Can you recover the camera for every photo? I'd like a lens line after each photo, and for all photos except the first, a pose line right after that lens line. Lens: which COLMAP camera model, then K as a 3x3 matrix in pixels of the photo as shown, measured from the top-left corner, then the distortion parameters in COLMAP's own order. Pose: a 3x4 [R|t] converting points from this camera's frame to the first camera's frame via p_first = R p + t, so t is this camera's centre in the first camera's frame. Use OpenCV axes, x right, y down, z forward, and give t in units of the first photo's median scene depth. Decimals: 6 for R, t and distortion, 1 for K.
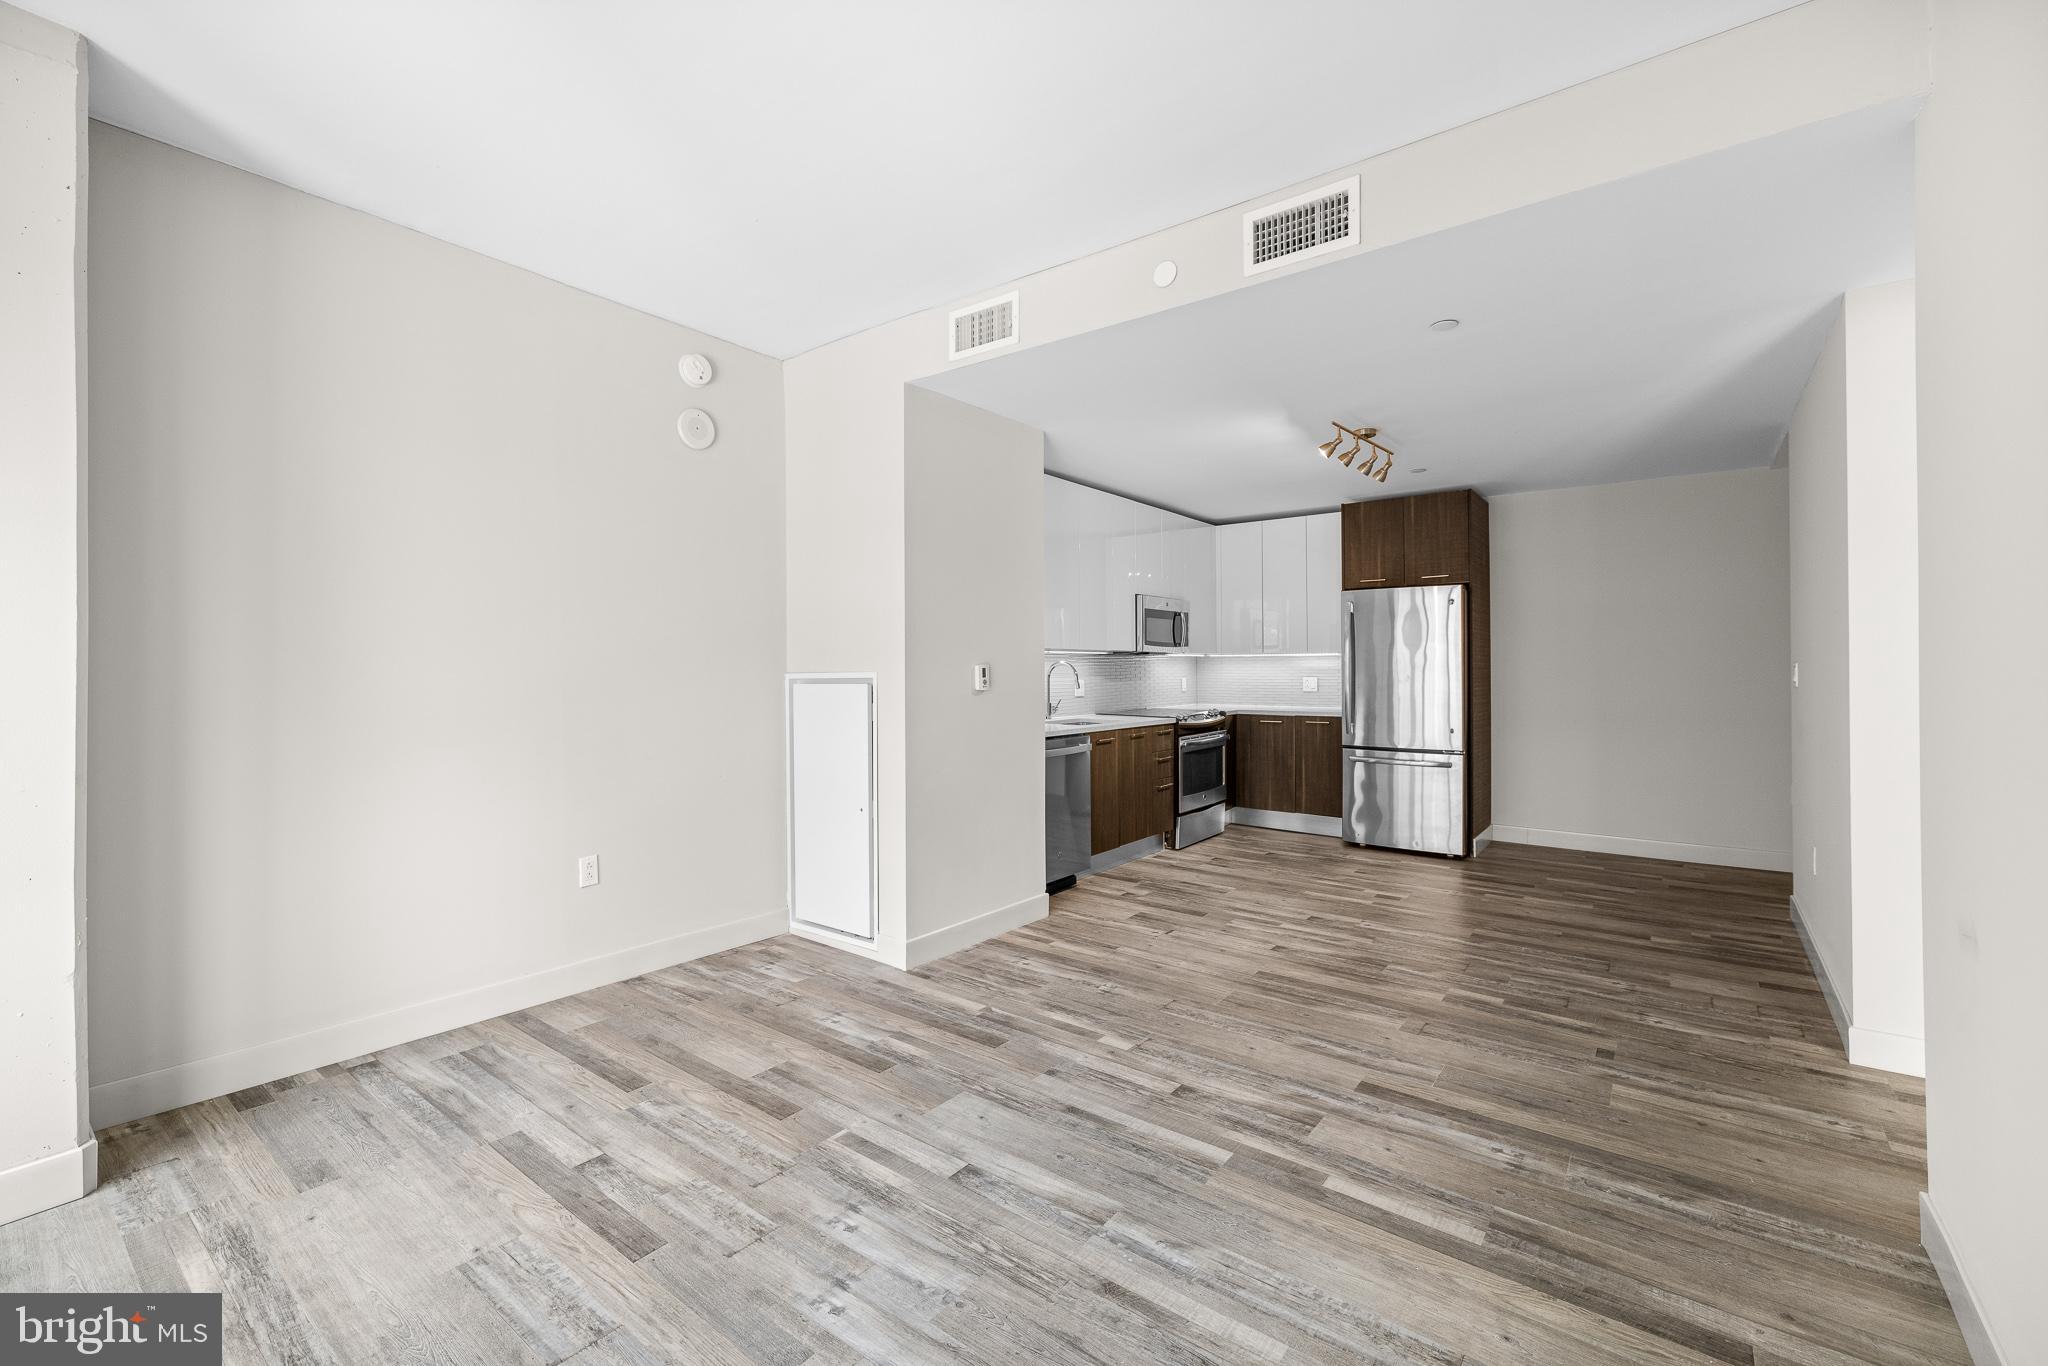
lens RADIAL K [[866.9, 0, 1009.0], [0, 866.9, 663.3], [0, 0, 1]] dist [0.001200, 0.001626]
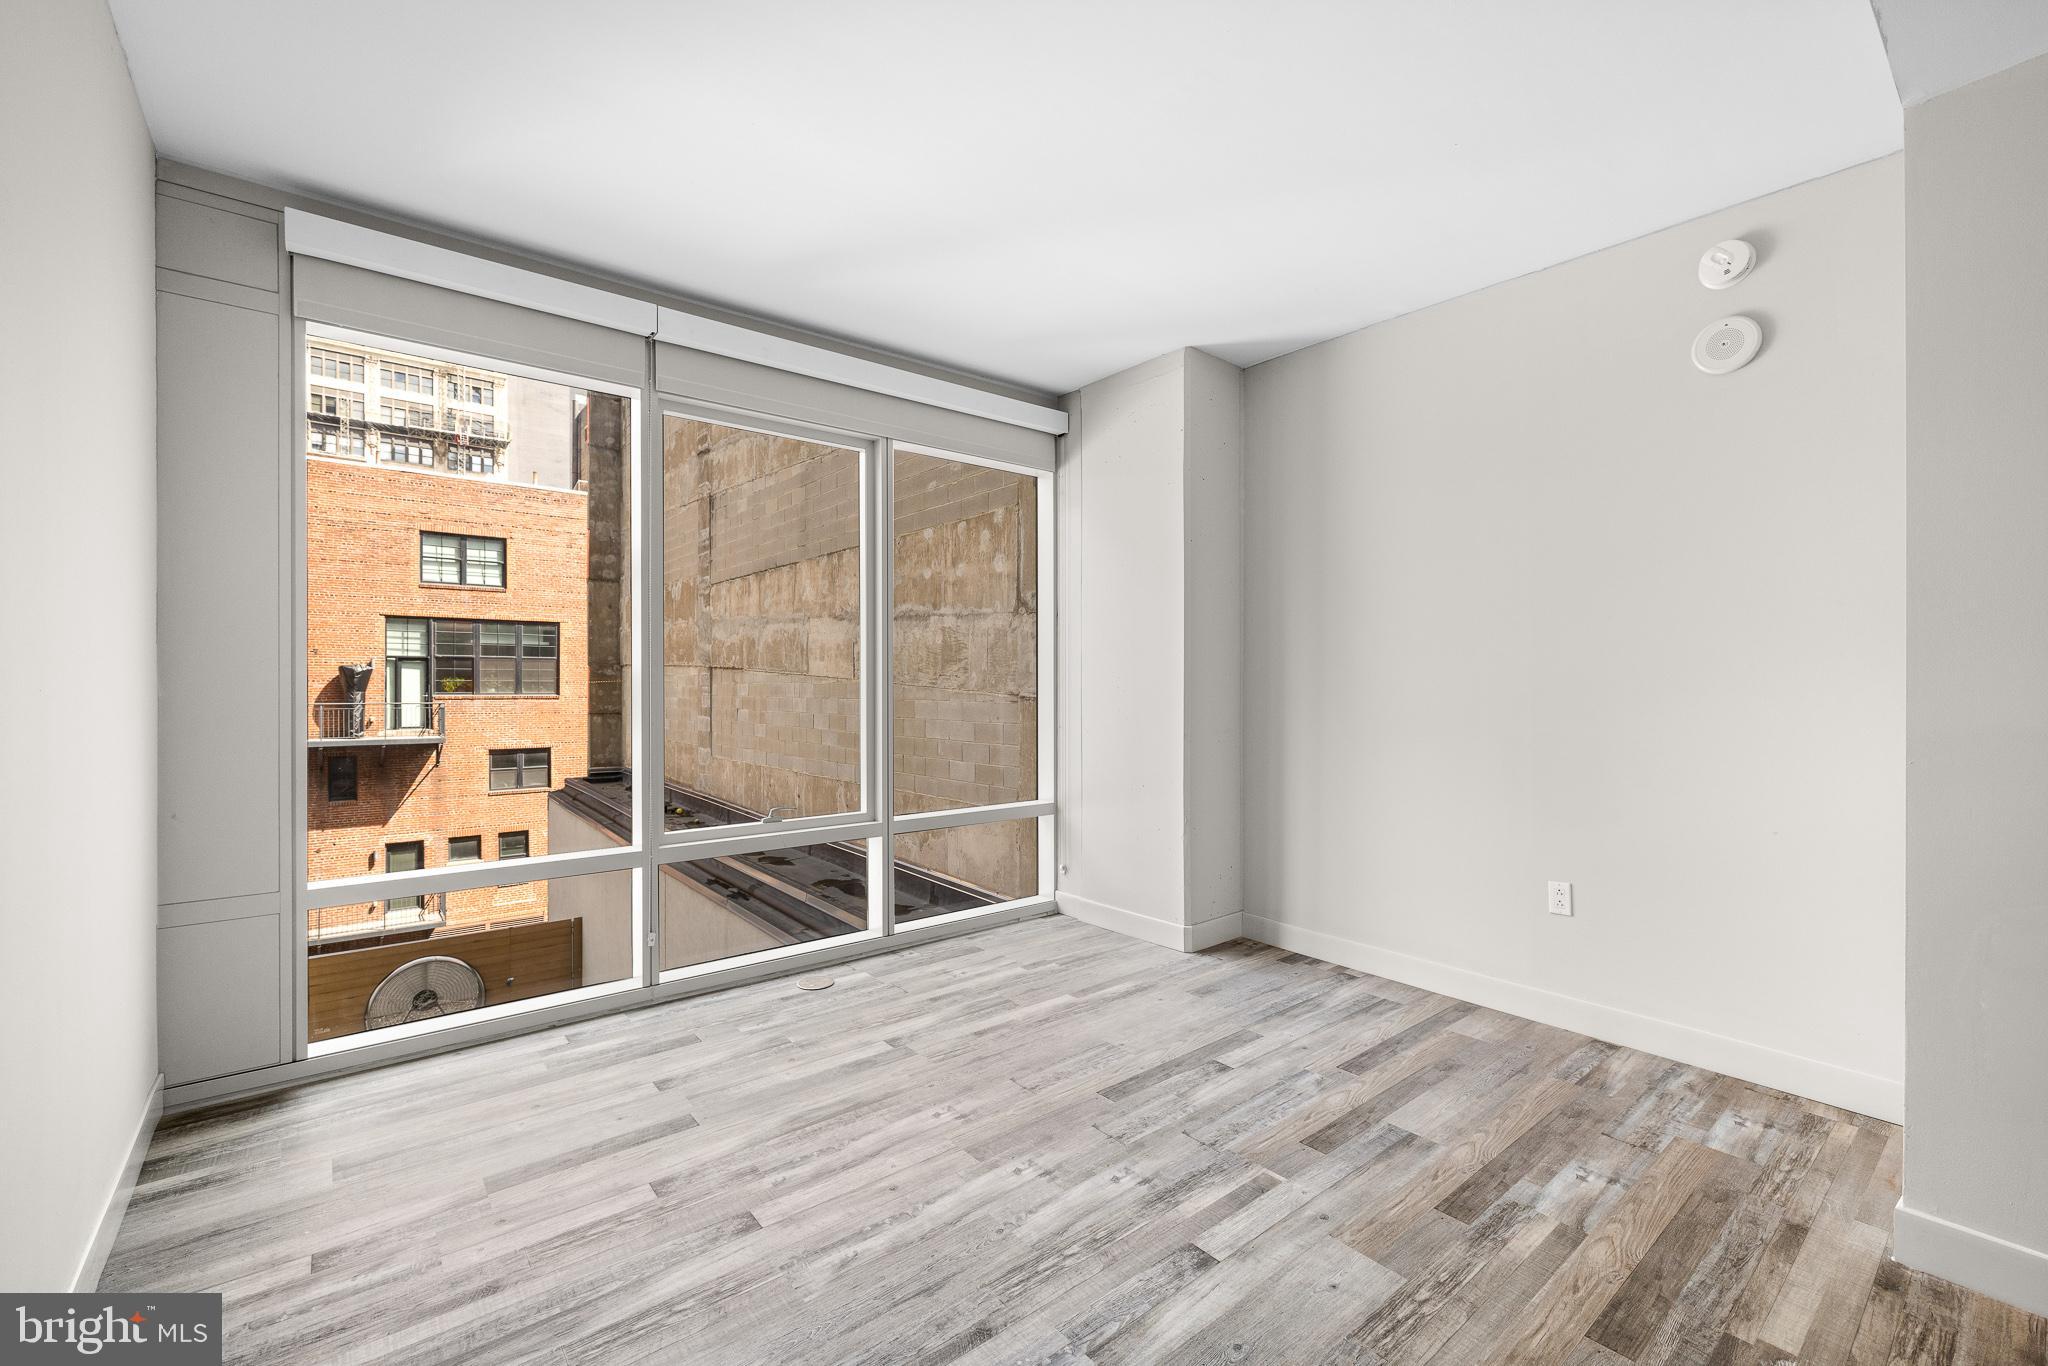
lens RADIAL K [[855.1, 0, 1018.9], [0, 855.1, 684.0], [0, 0, 1]] dist [0.000920, -0.000204]
pose [[-0.227281, 0.001433, -0.973828, 0.548537], [0.005658, 0.999984, 0.000150, 0.011056], [0.973813, -0.005476, -0.227286, 0.682894]]
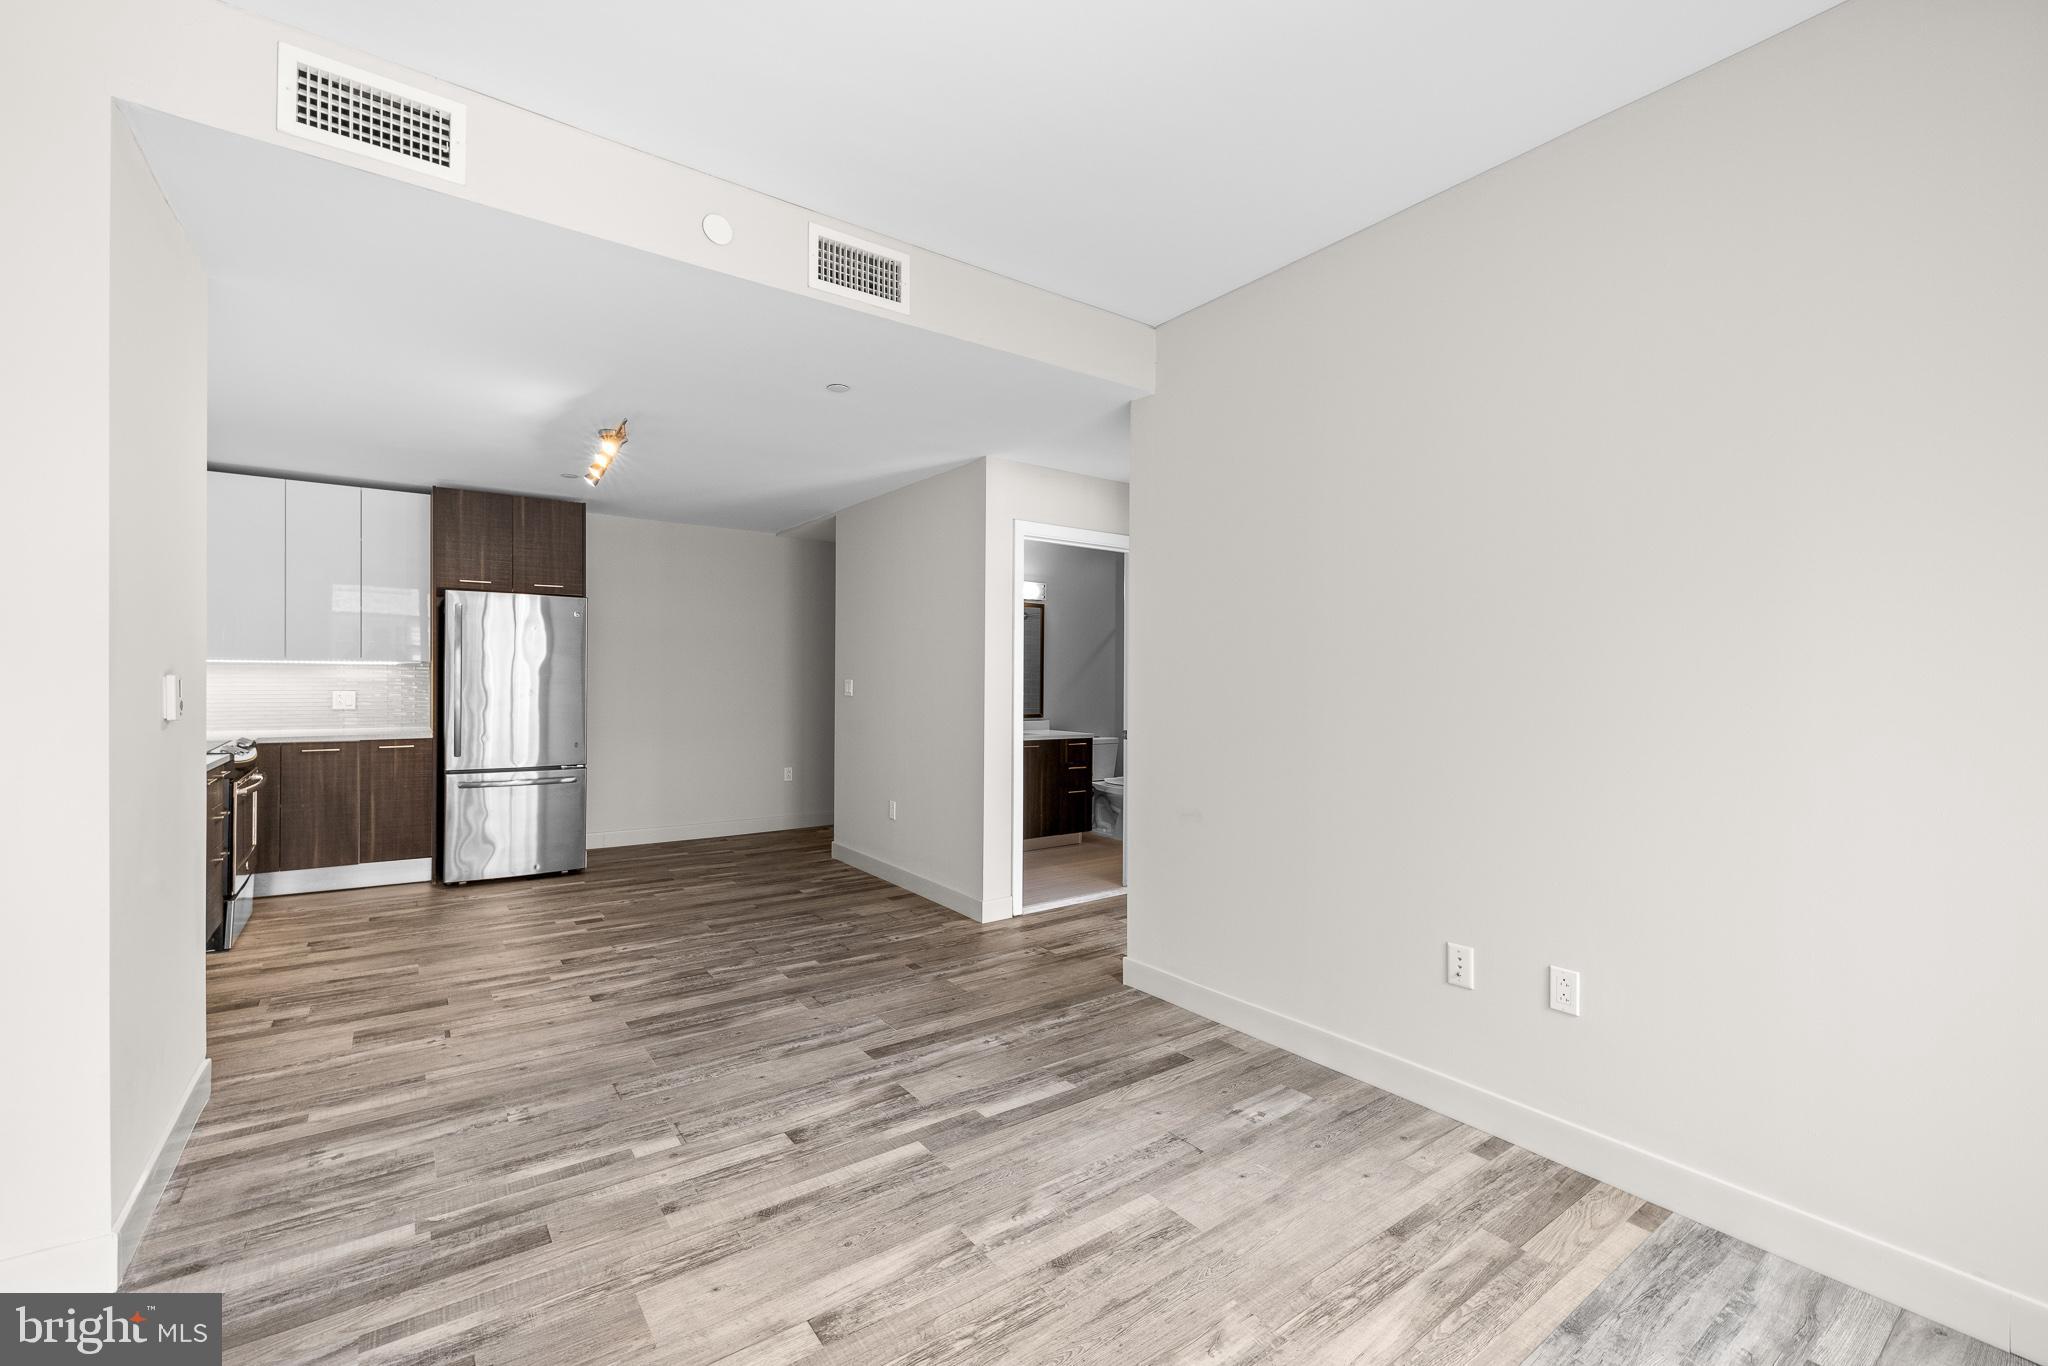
lens RADIAL K [[866.9, 0, 1018.8], [0, 866.9, 678.4], [0, 0, 1]] dist [0.001200, 0.001626]
pose [[0.278299, 0.005971, 0.960476, -0.508902], [-0.011673, 0.999928, -0.002834, -0.000041], [-0.960424, -0.010423, 0.278349, 0.413247]]
